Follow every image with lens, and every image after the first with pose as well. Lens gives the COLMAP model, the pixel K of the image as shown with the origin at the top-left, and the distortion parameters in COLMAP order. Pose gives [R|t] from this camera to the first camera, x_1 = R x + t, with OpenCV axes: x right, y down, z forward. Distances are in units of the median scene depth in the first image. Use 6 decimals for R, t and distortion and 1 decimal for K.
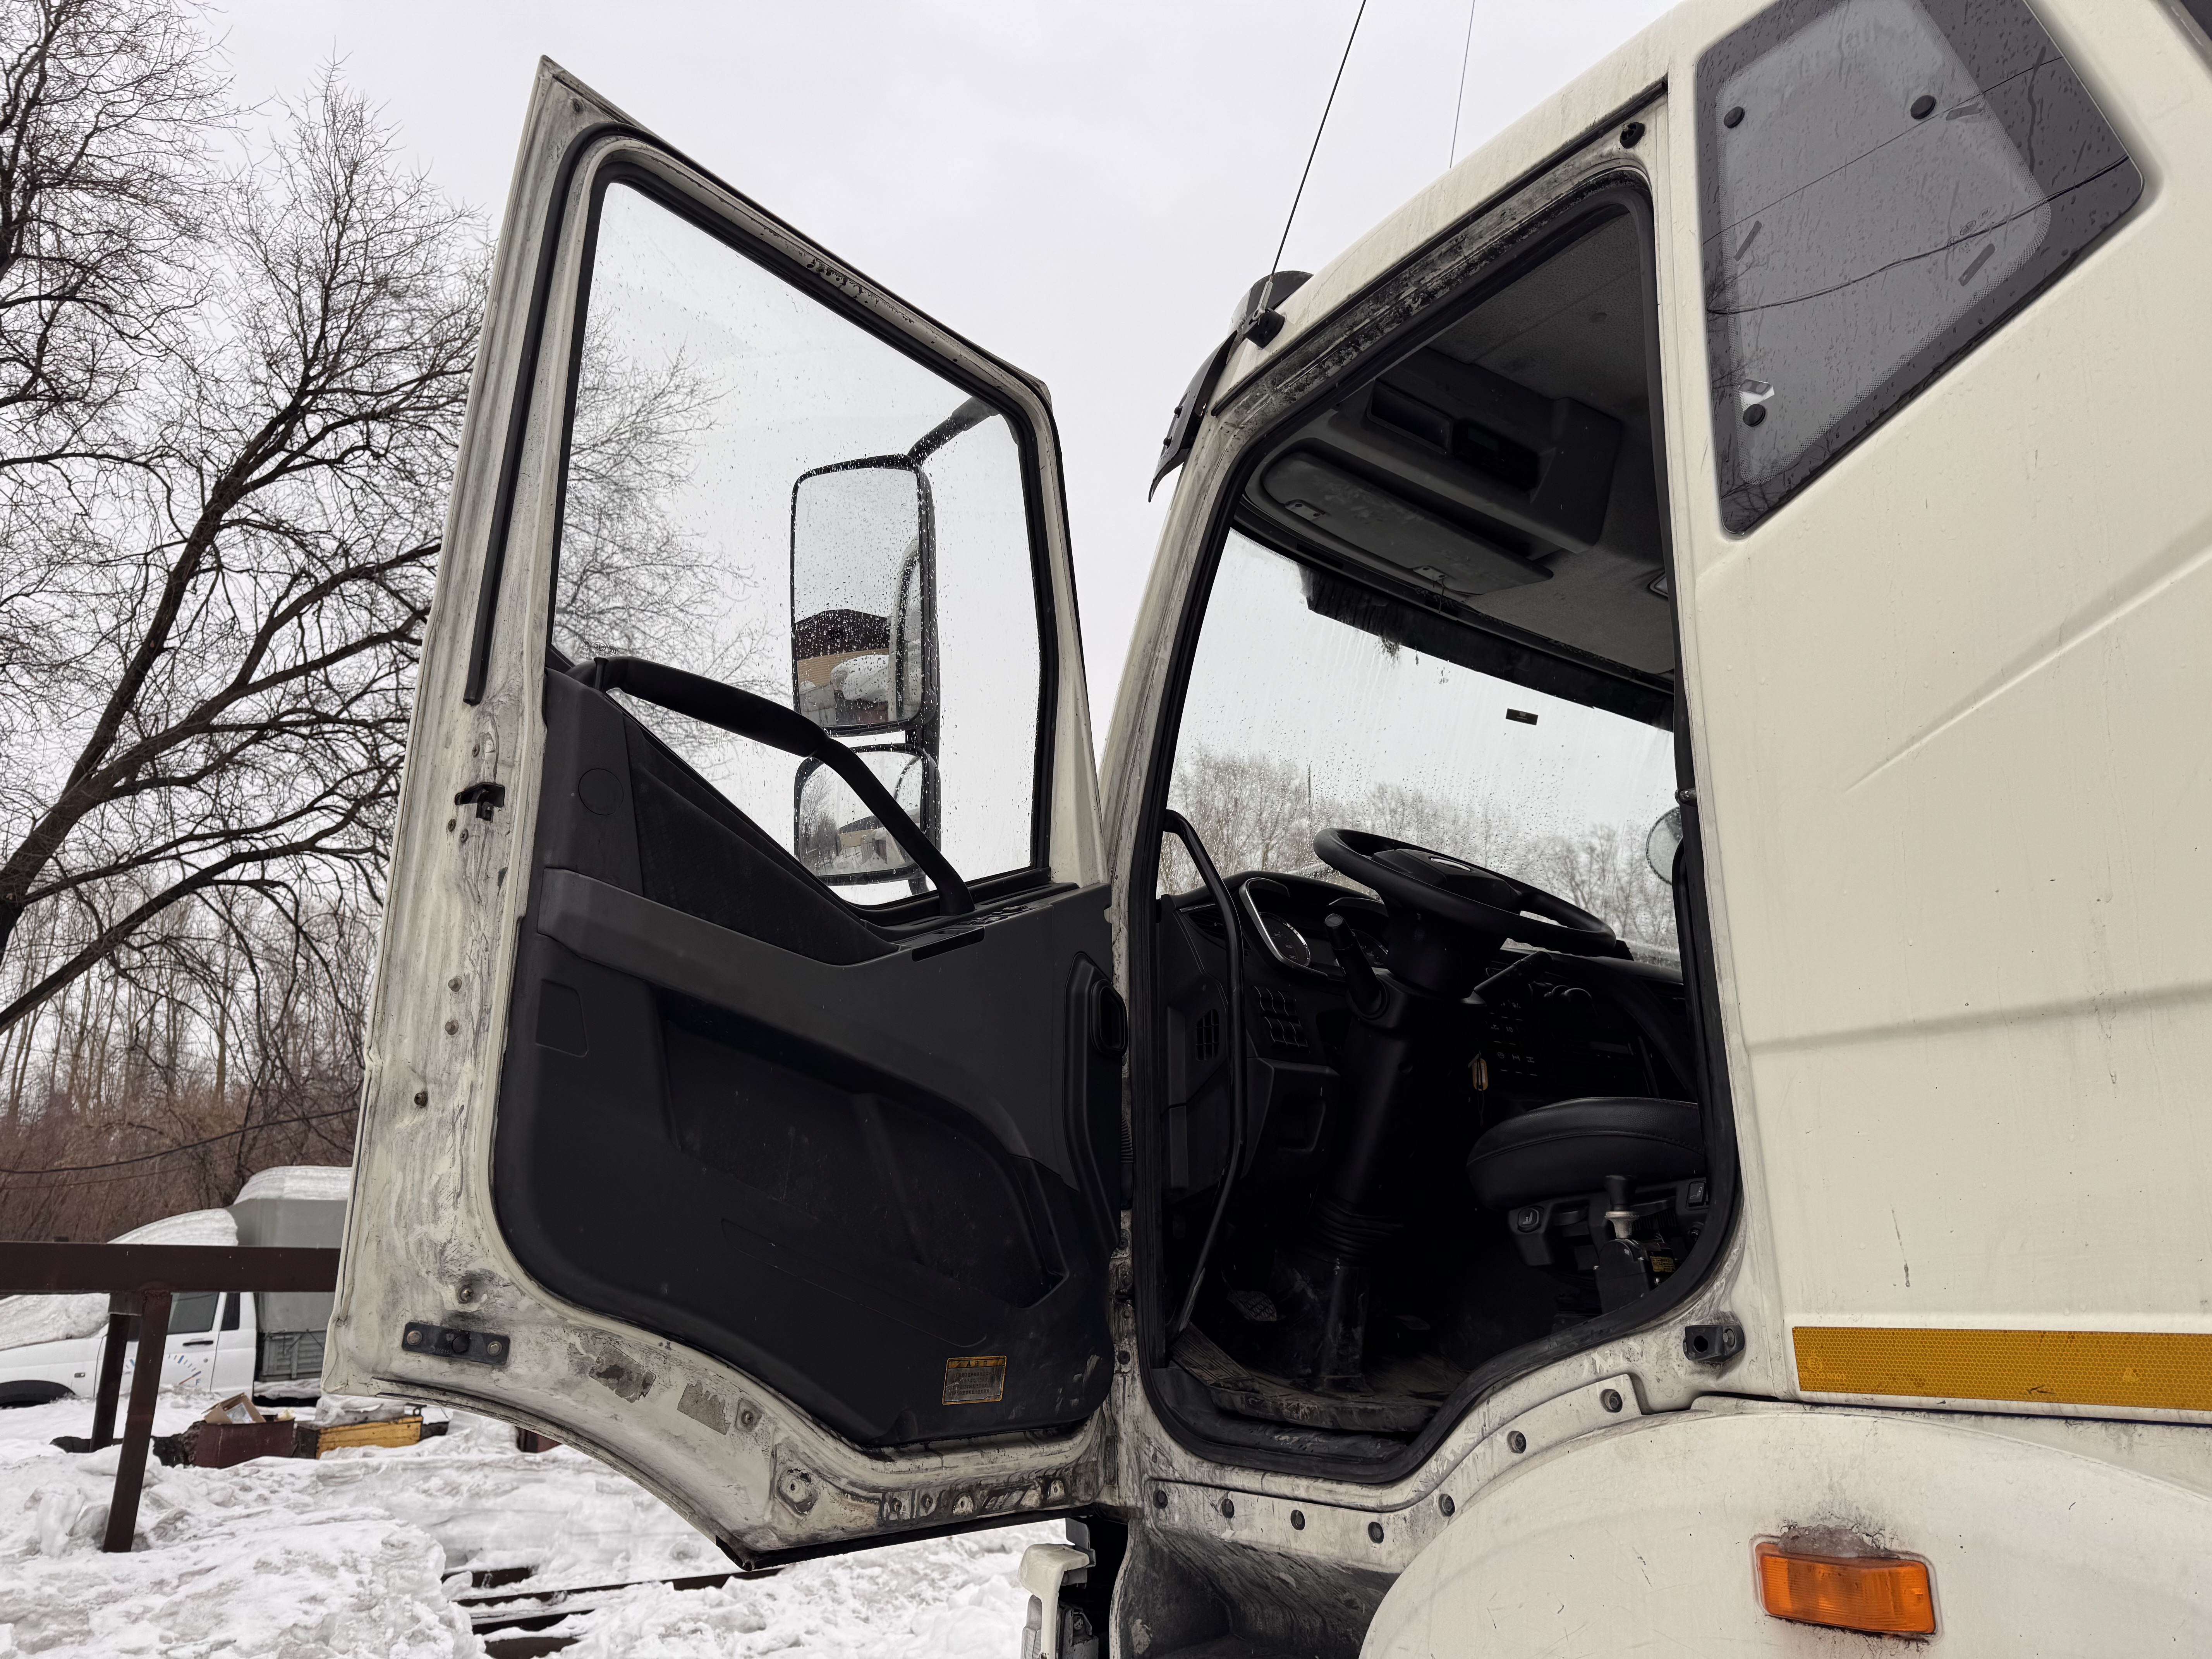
lens RADIAL K [[1544.2, 0, 1080.4], [0, 1544.2, 834.9], [0, 0, 1]] dist [0.031989, -0.024596]
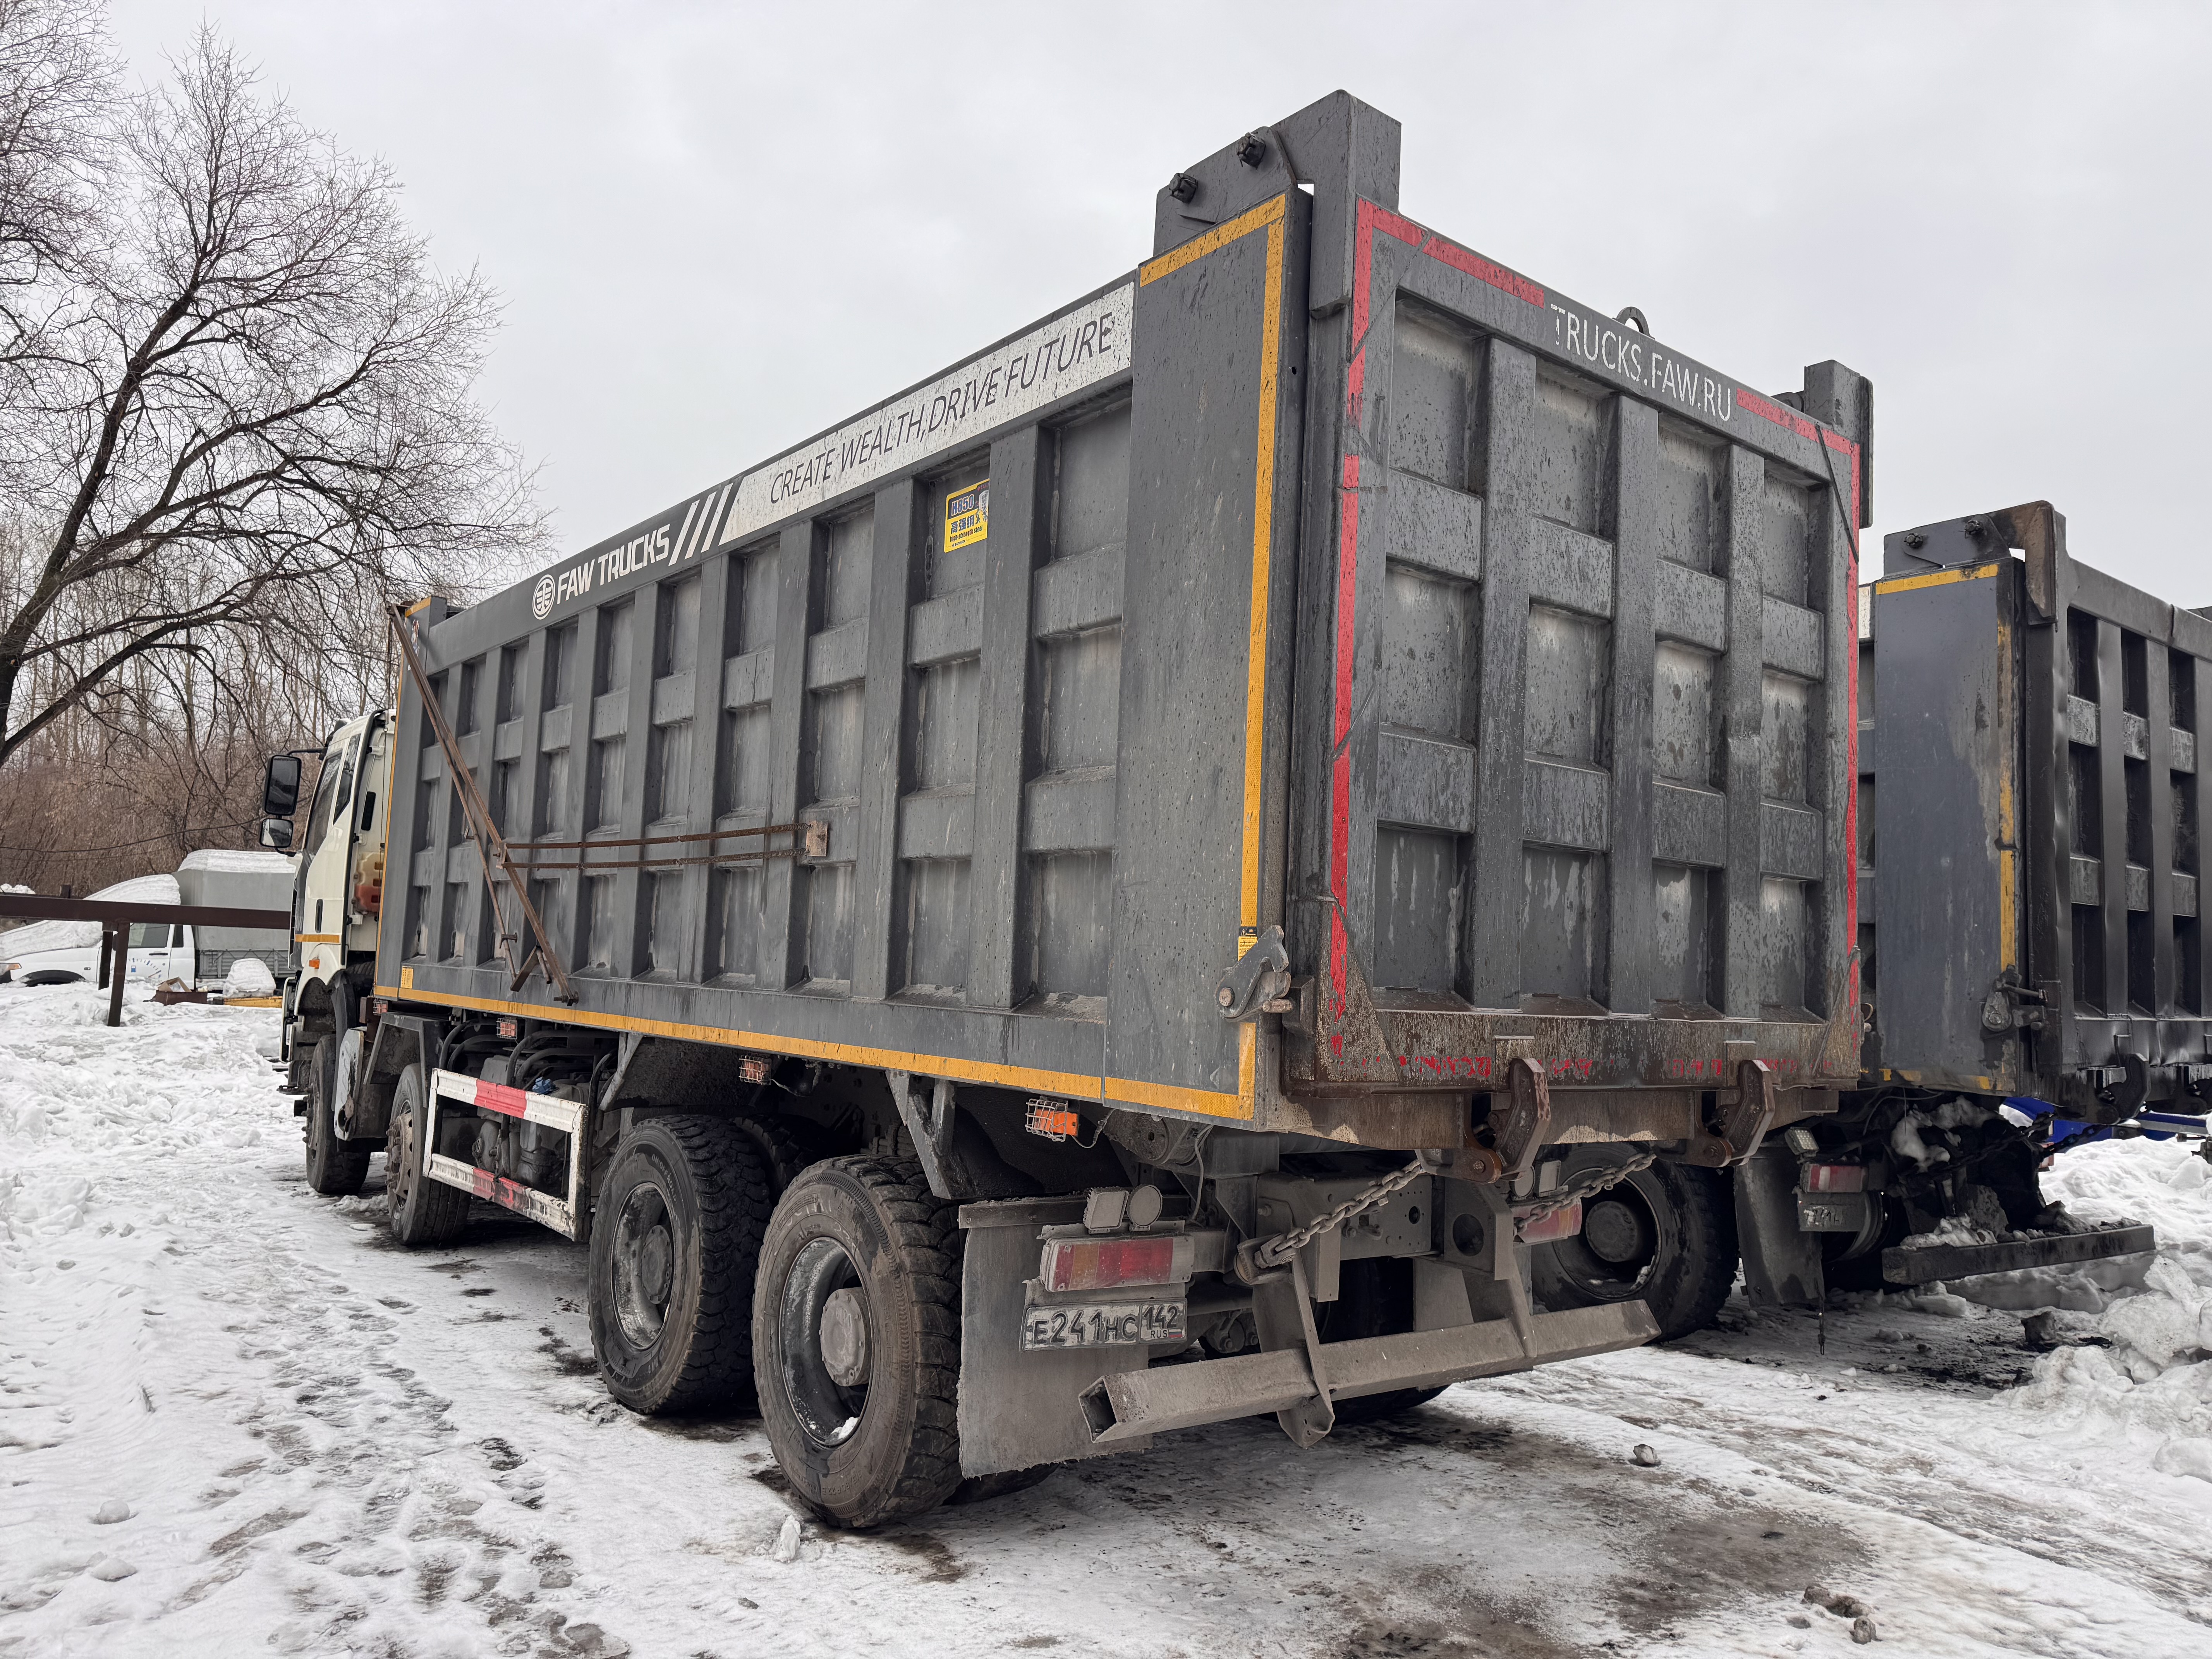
lens RADIAL K [[1537.3, 0, 1106.0], [0, 1537.3, 829.5], [0, 0, 1]] dist [0.098501, -0.110401]
pose [[0.998509, 0.047706, 0.026531, 0.332178], [-0.052008, 0.979044, 0.196894, -0.157449], [-0.016582, -0.197981, 0.980066, -0.534618]]
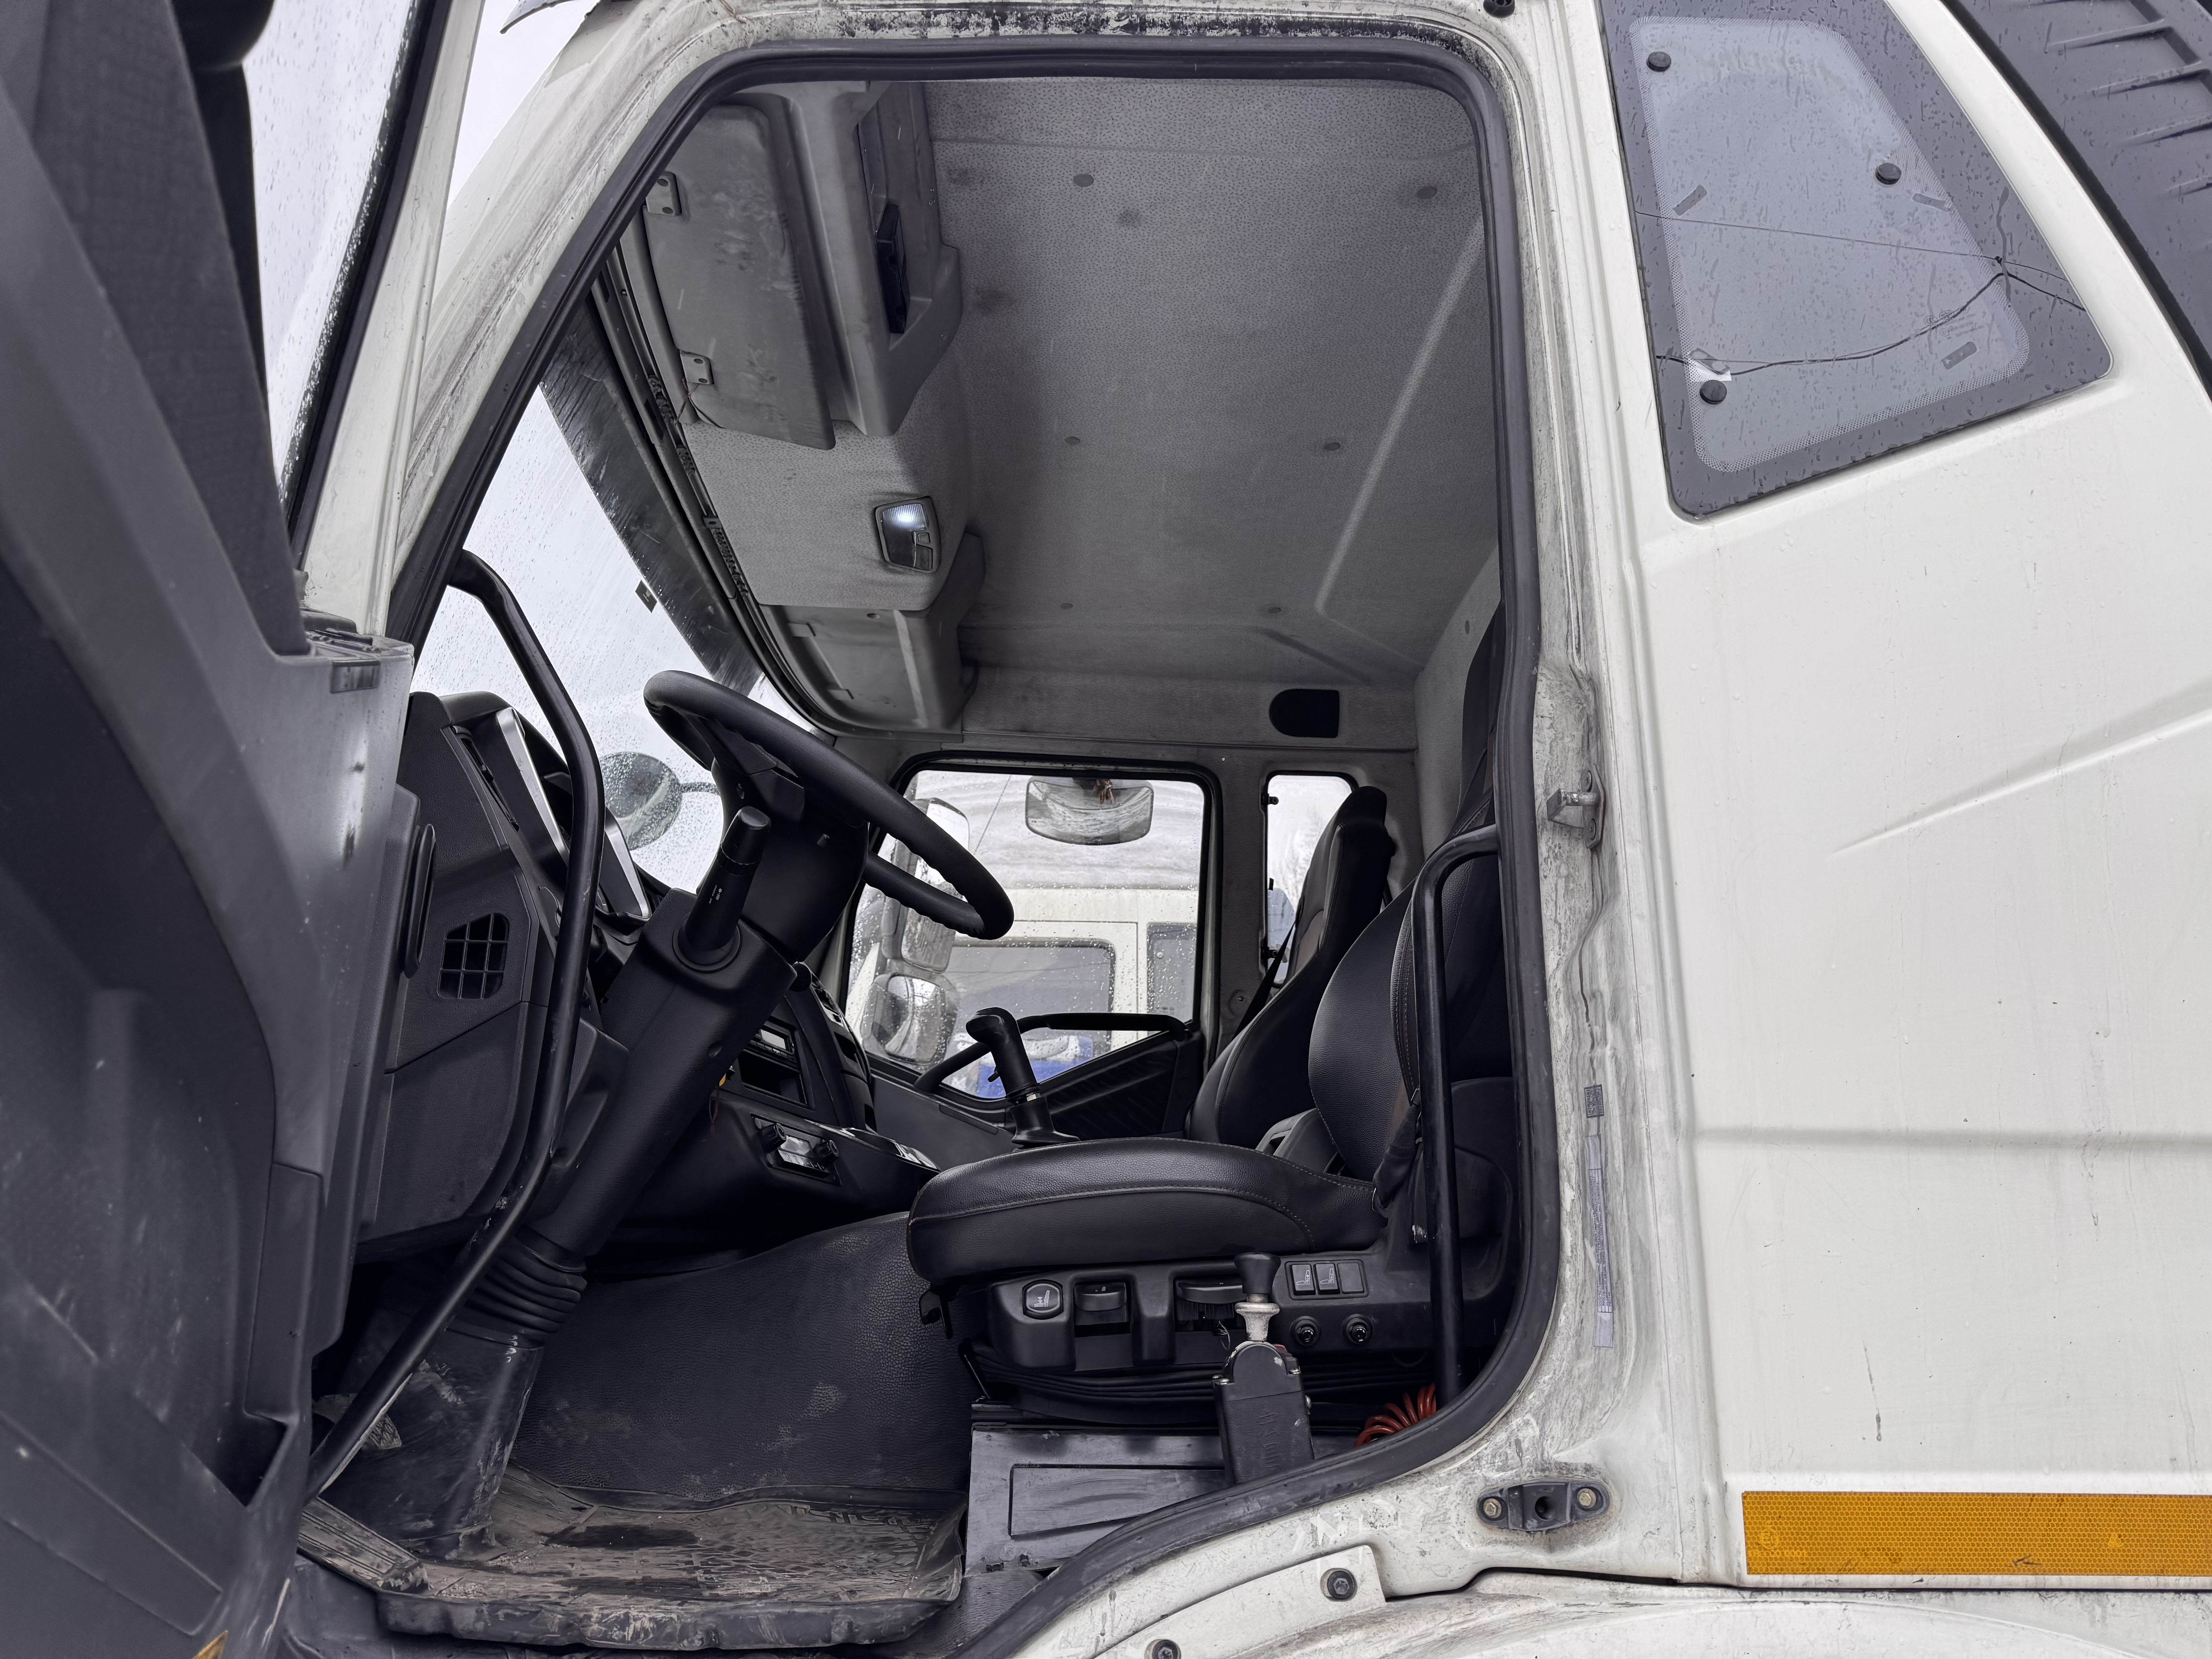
lens RADIAL K [[1544.2, 0, 1080.4], [0, 1544.2, 834.9], [0, 0, 1]] dist [0.031989, -0.024596]
pose [[0.559322, 0.233636, 0.795345, -0.428874], [-0.245790, 0.963055, -0.110051, 0.160716], [-0.791673, -0.133934, 0.596083, 0.819967]]
